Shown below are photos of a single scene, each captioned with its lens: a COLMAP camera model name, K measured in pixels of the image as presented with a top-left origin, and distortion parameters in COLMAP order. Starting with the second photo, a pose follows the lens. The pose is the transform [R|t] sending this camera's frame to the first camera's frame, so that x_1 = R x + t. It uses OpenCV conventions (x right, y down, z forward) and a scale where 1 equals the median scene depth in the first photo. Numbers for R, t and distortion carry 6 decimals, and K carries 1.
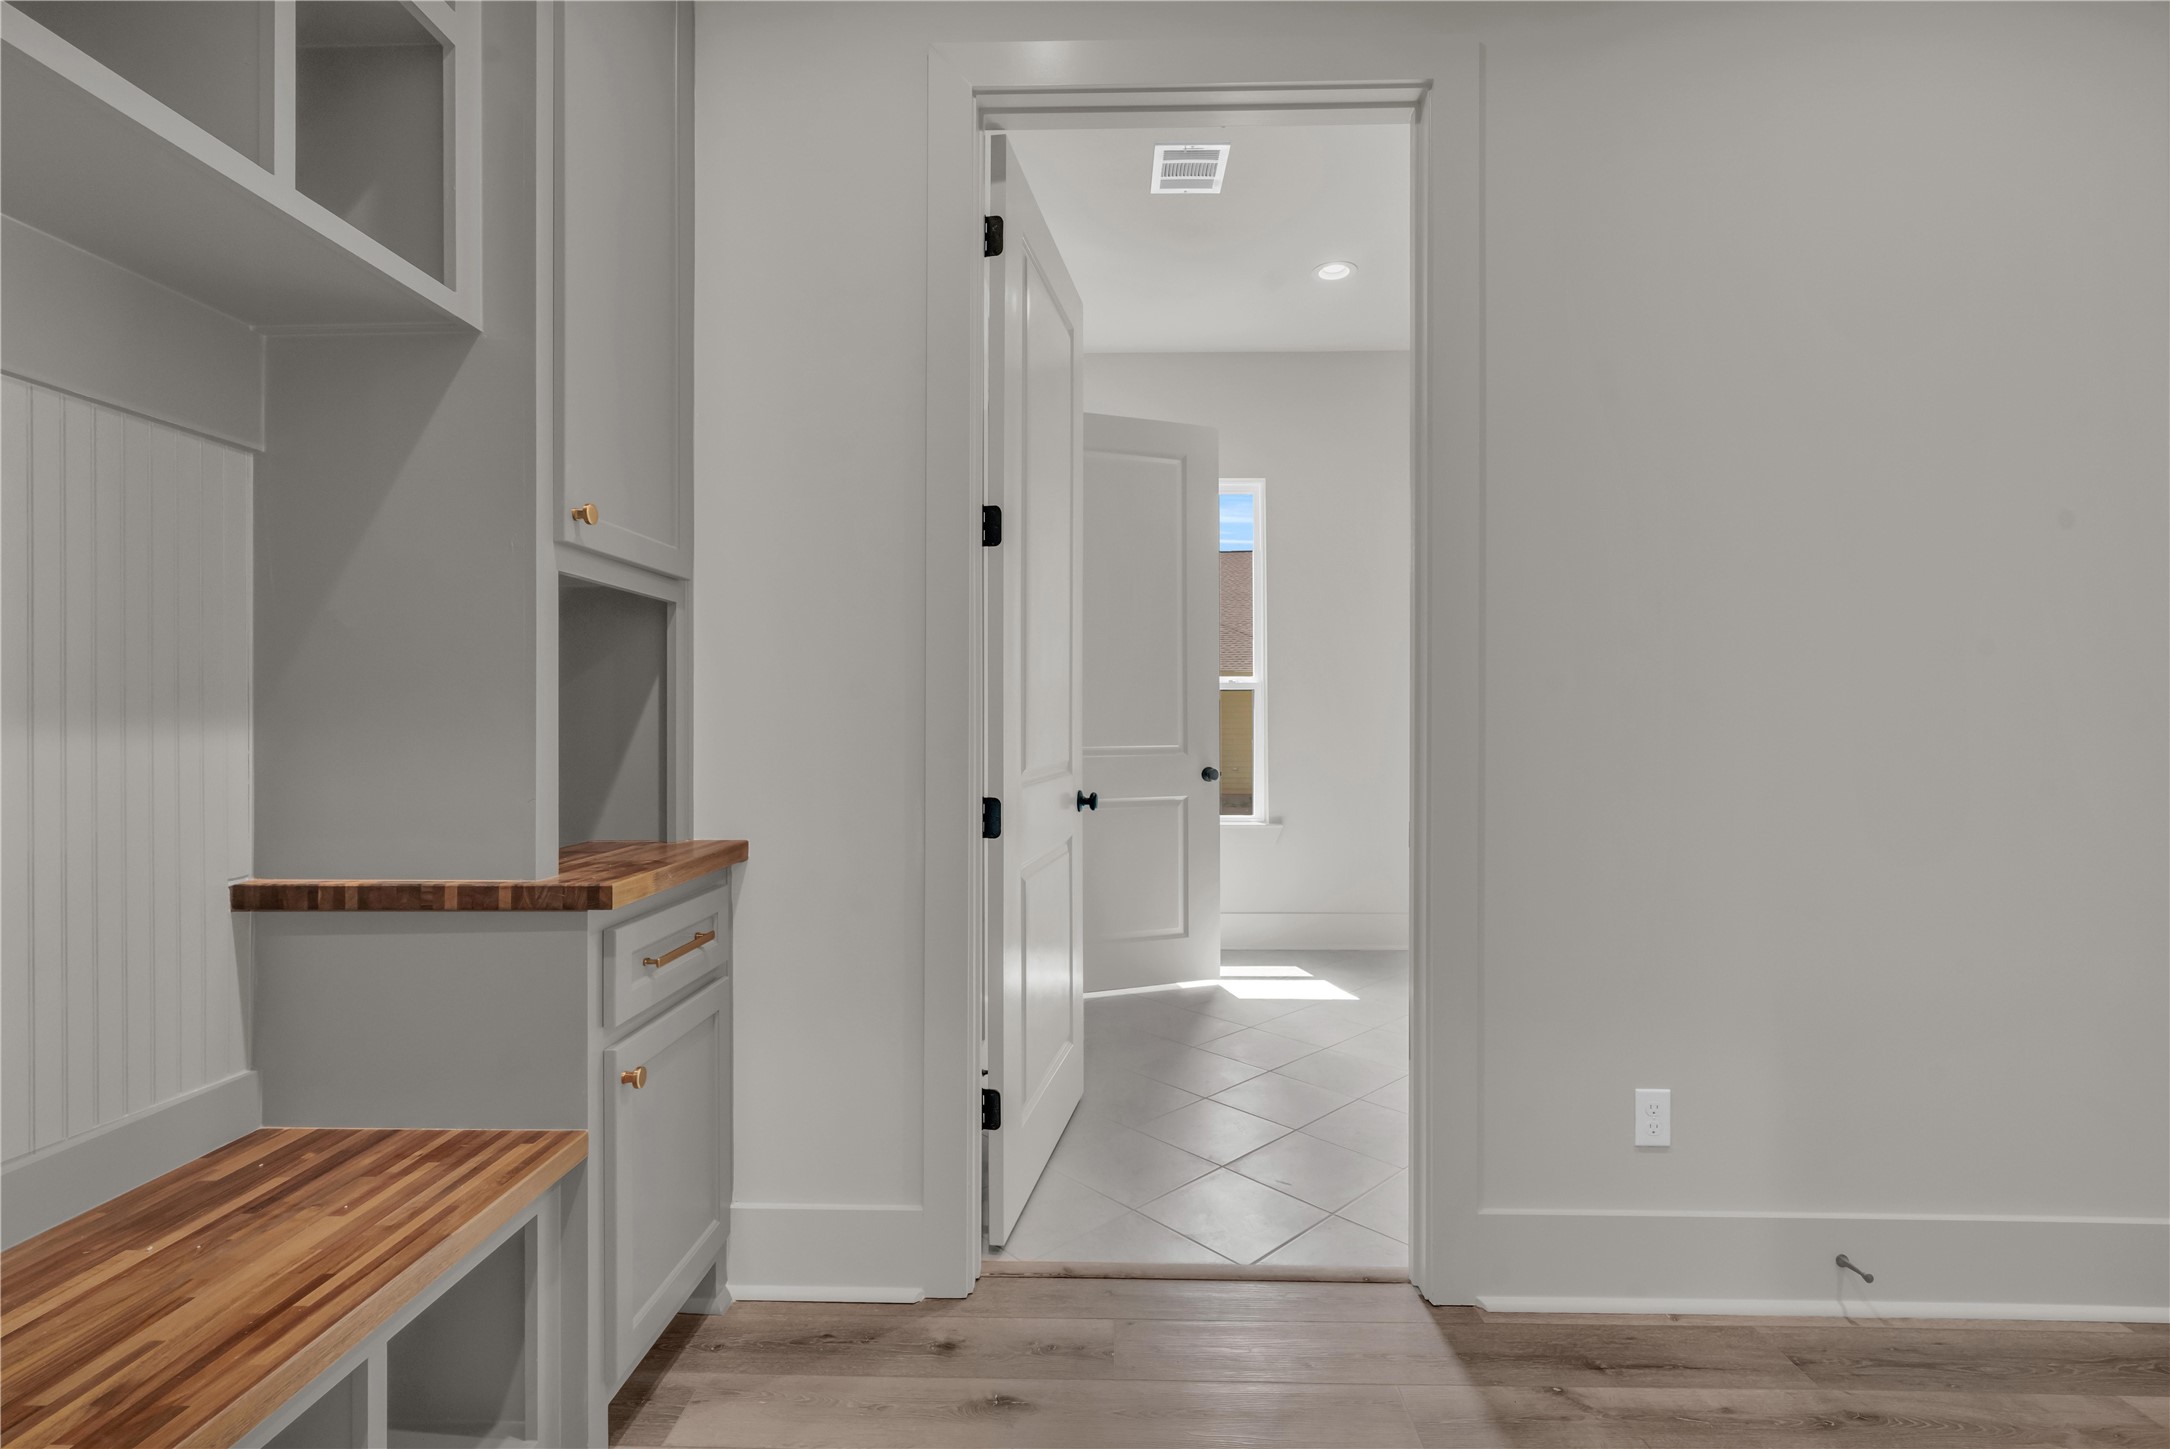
lens RADIAL K [[991.9, 0, 1087.2], [0, 991.9, 721.8], [0, 0, 1]] dist [-0.004632, 0.000072]
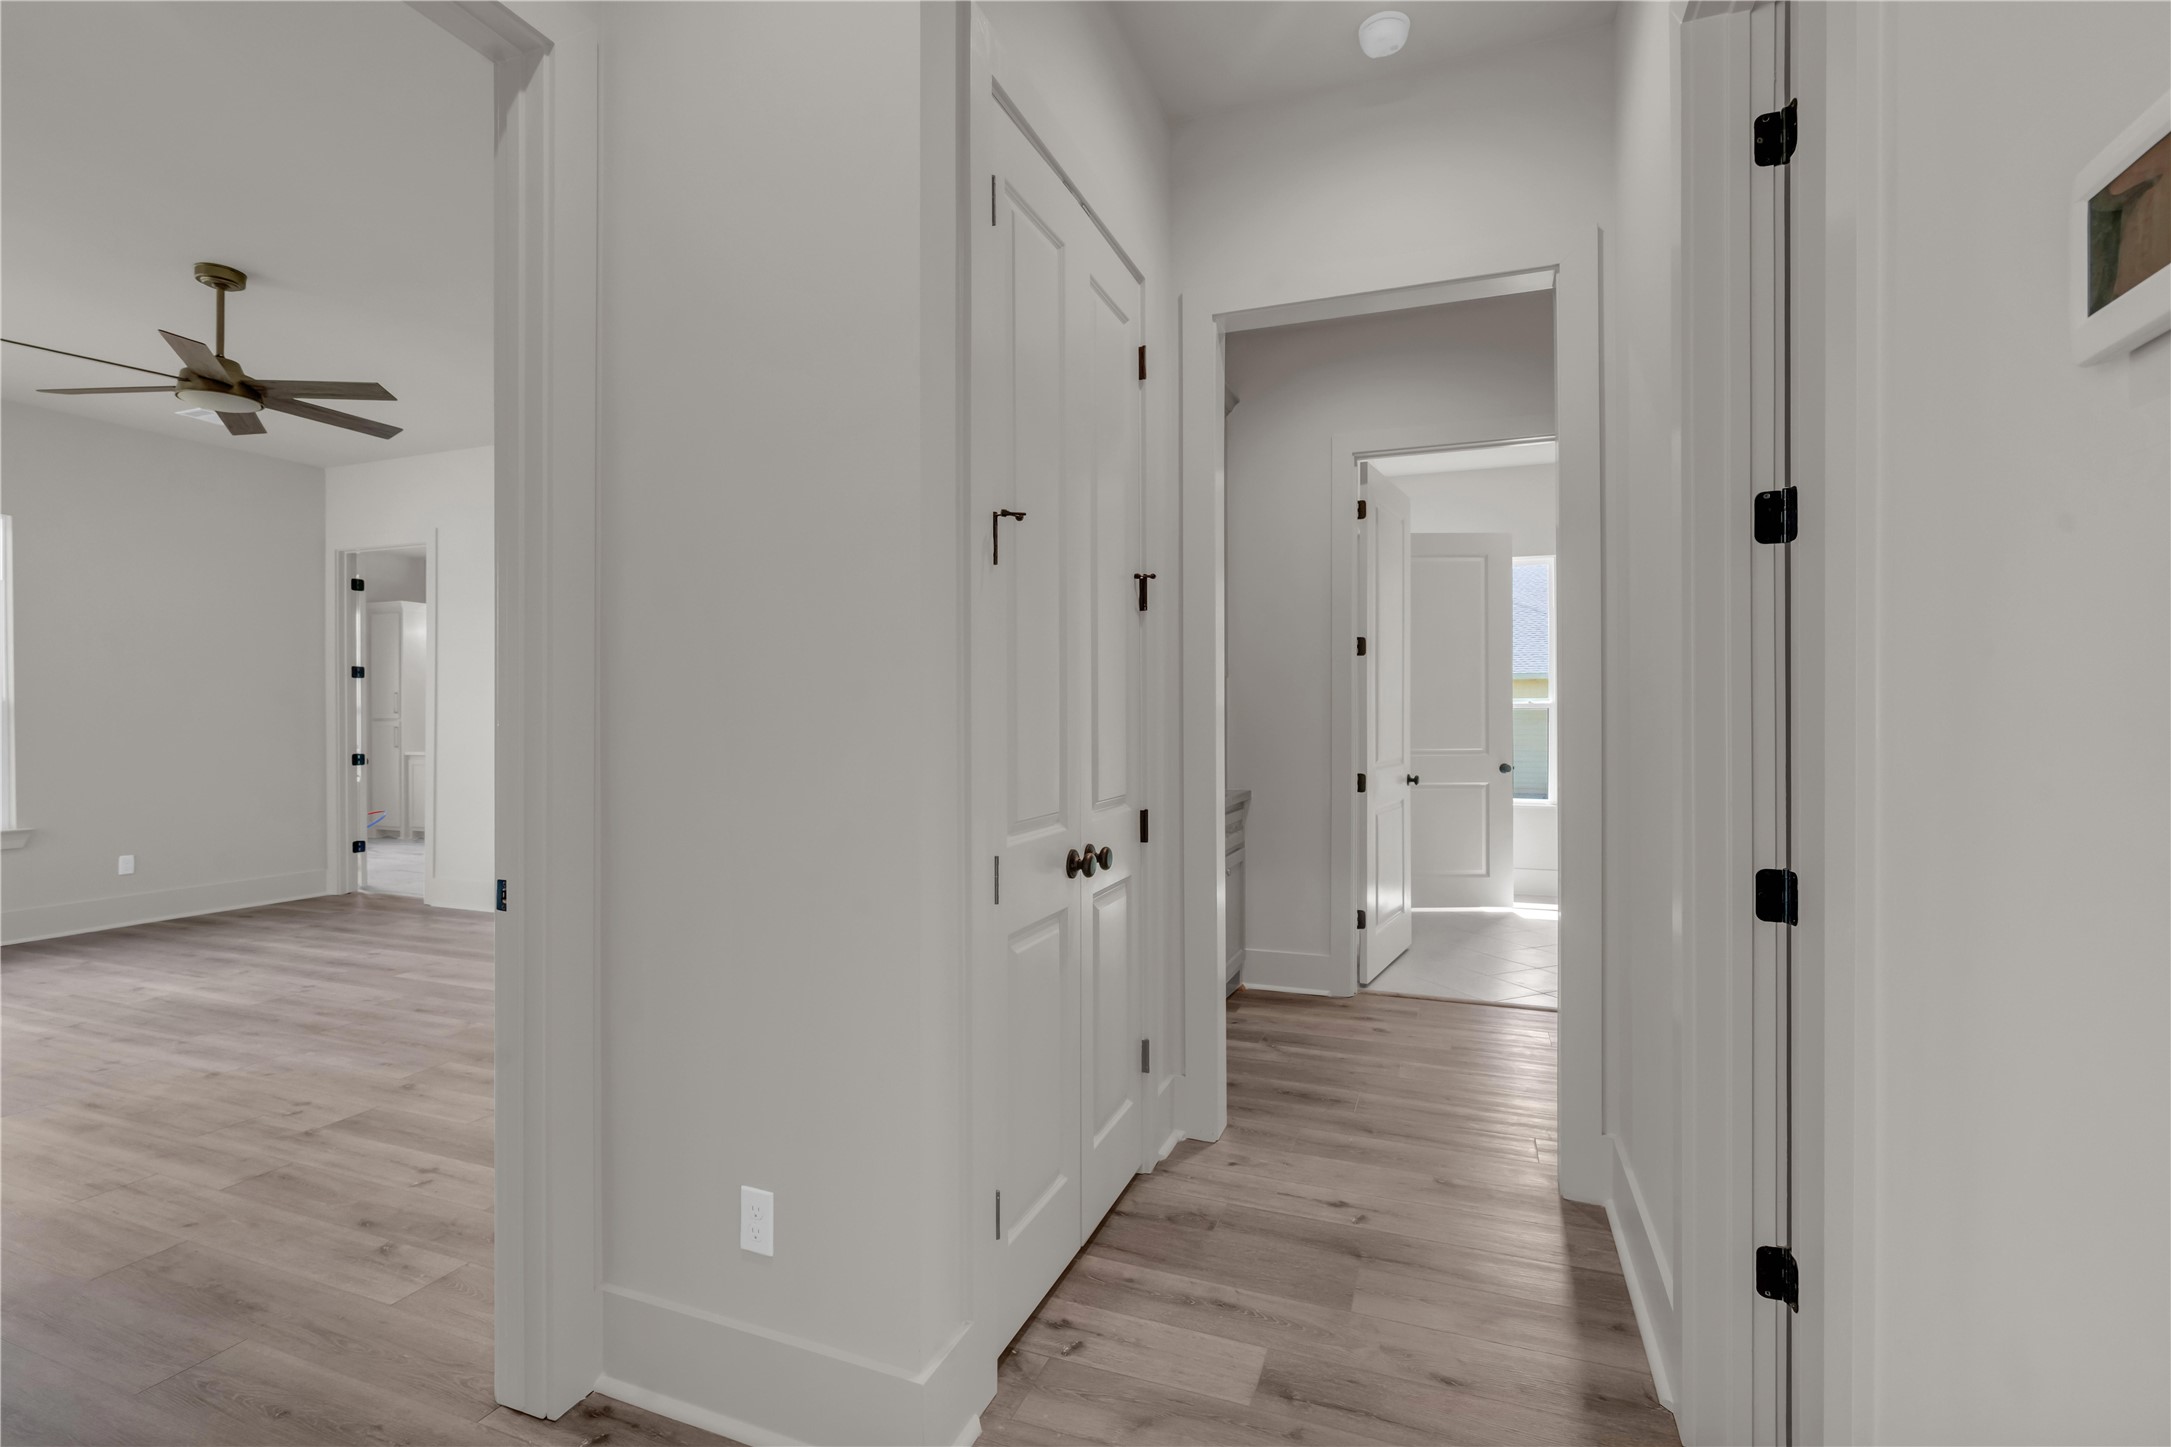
lens RADIAL K [[992.4, 0, 1081.4], [0, 992.4, 717.8], [0, 0, 1]] dist [-0.004632, 0.000072]
pose [[0.940106, -0.001868, -0.340877, 0.048283], [0.000495, 0.999991, -0.004115, -0.025377], [0.340882, 0.003700, 0.940099, -0.898115]]
